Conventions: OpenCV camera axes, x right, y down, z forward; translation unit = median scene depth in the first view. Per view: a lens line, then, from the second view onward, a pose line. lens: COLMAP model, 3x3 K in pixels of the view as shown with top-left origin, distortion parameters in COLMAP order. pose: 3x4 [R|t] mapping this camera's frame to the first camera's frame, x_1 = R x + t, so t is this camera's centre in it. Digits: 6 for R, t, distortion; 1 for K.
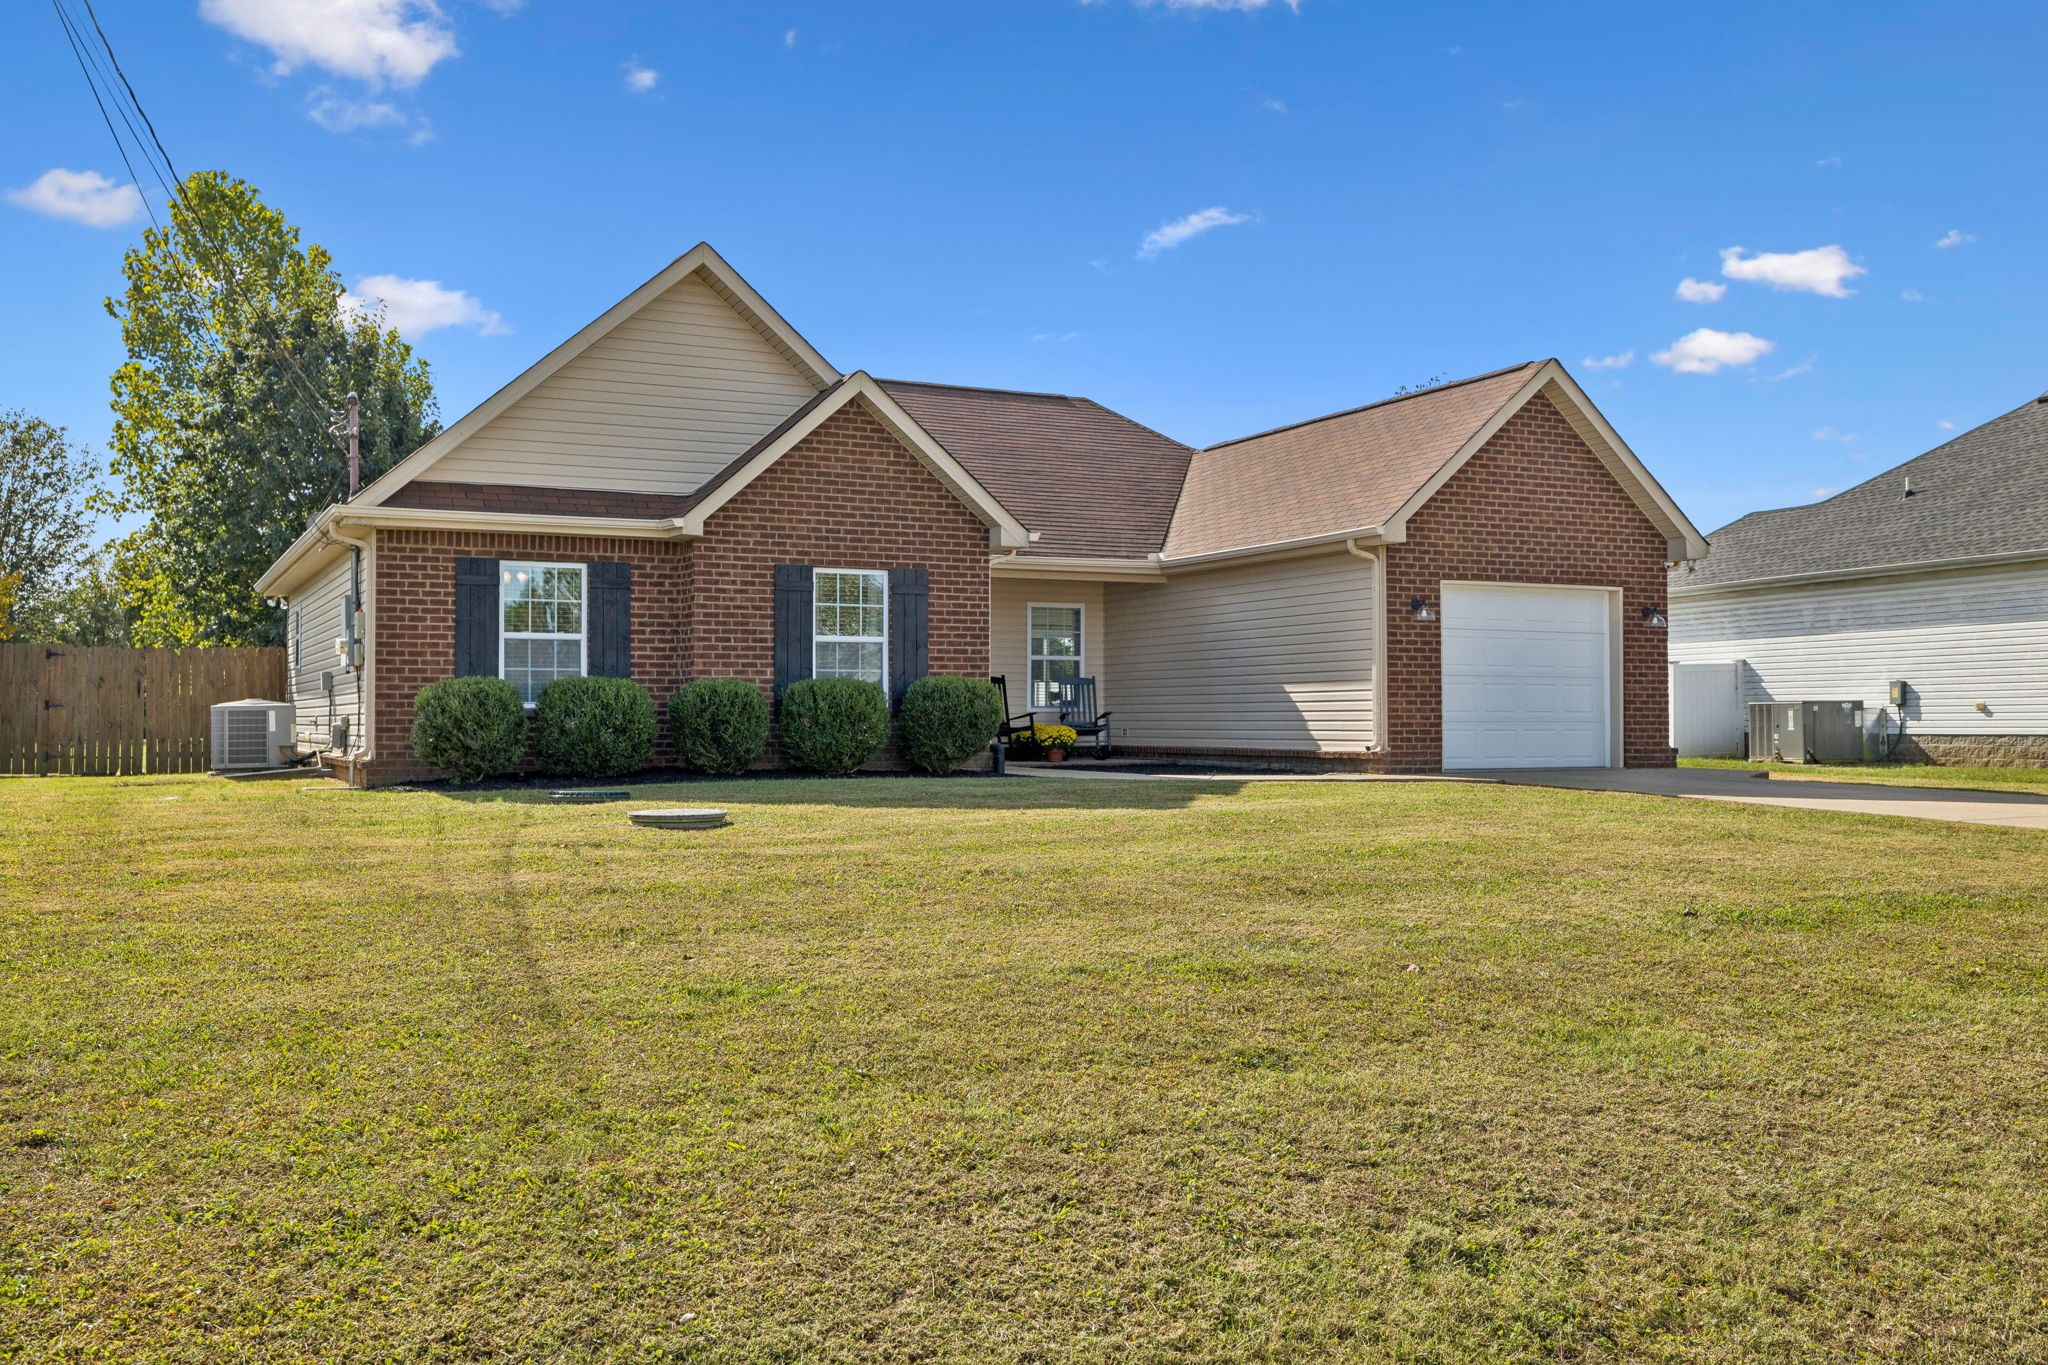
lens RADIAL K [[1749.7, 0, 1024.0], [0, 1749.7, 682.5], [0, 0, 1]] dist [0.002125, -0.002659]
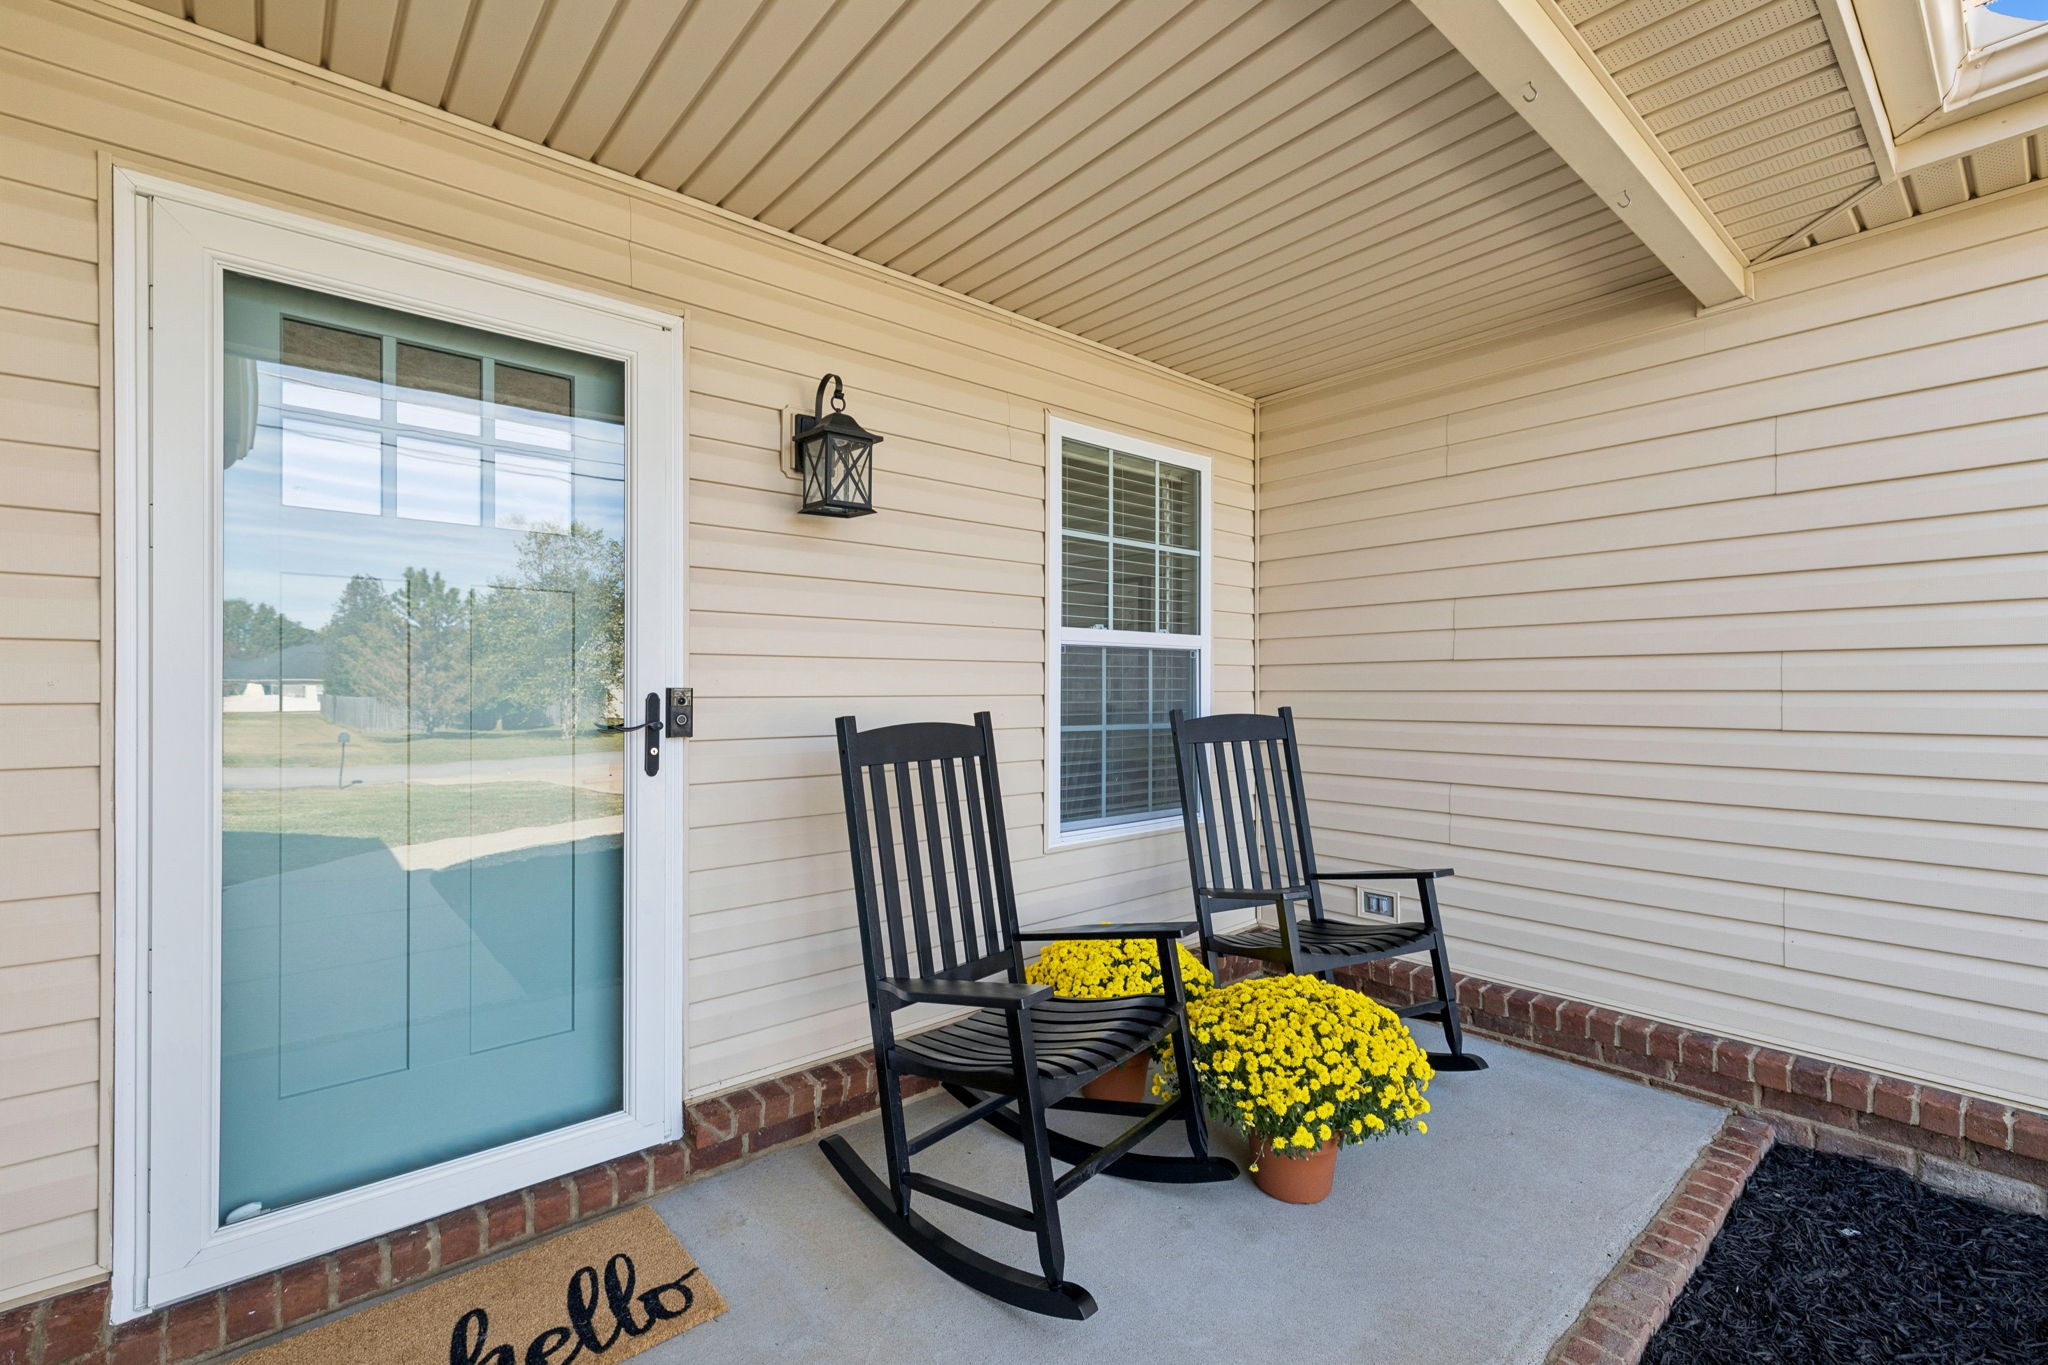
lens RADIAL K [[883.2, 0, 1024.7], [0, 883.2, 689.2], [0, 0, 1]] dist [-0.000842, -0.000289]
pose [[0.973725, 0.001398, 0.227723, -0.039167], [-0.006615, 0.999733, 0.022148, -0.012053], [-0.227631, -0.023073, 0.973474, 1.134109]]
